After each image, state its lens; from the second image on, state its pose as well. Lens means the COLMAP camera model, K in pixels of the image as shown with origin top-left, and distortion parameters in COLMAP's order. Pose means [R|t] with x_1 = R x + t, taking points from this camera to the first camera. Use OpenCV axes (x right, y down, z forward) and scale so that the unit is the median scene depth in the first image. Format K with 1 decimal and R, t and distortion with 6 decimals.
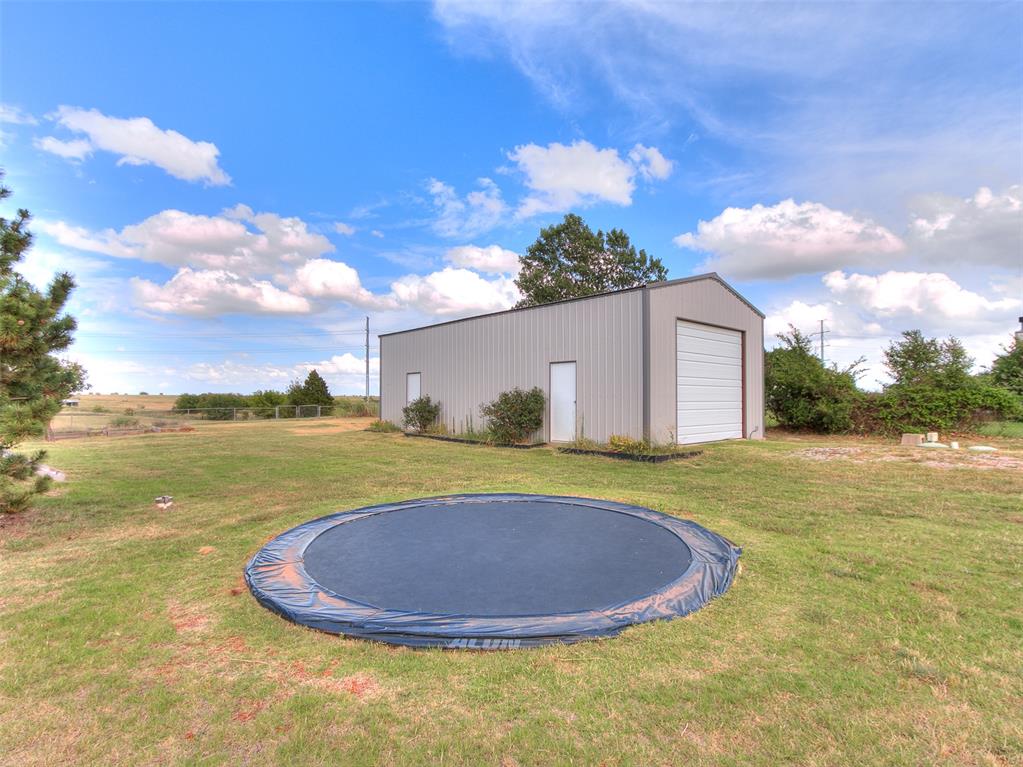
lens RADIAL K [[514.4, 0, 511.5], [0, 514.4, 383.5], [0, 0, 1]] dist [-0.000248, 0.000019]
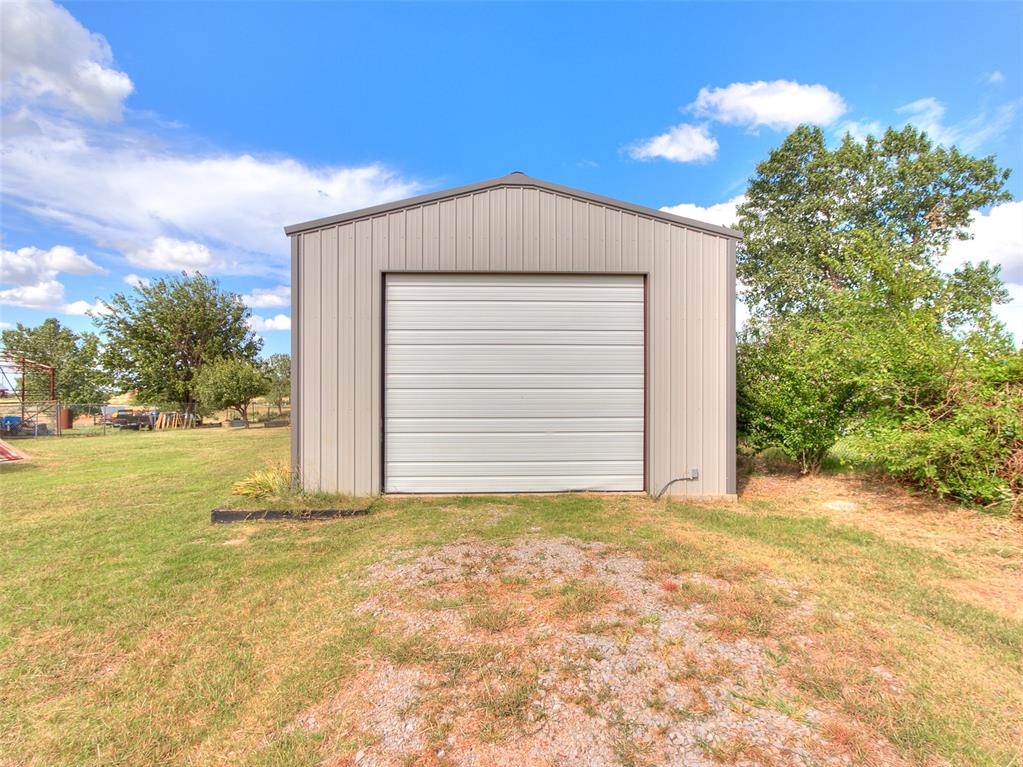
lens RADIAL K [[514.4, 0, 511.5], [0, 514.4, 383.5], [0, 0, 1]] dist [-0.000248, 0.000019]
pose [[0.755693, -0.001322, -0.654924, 0.530140], [0.014275, 0.999794, 0.014454, -0.004858], [0.654770, -0.020272, 0.755556, 0.426031]]
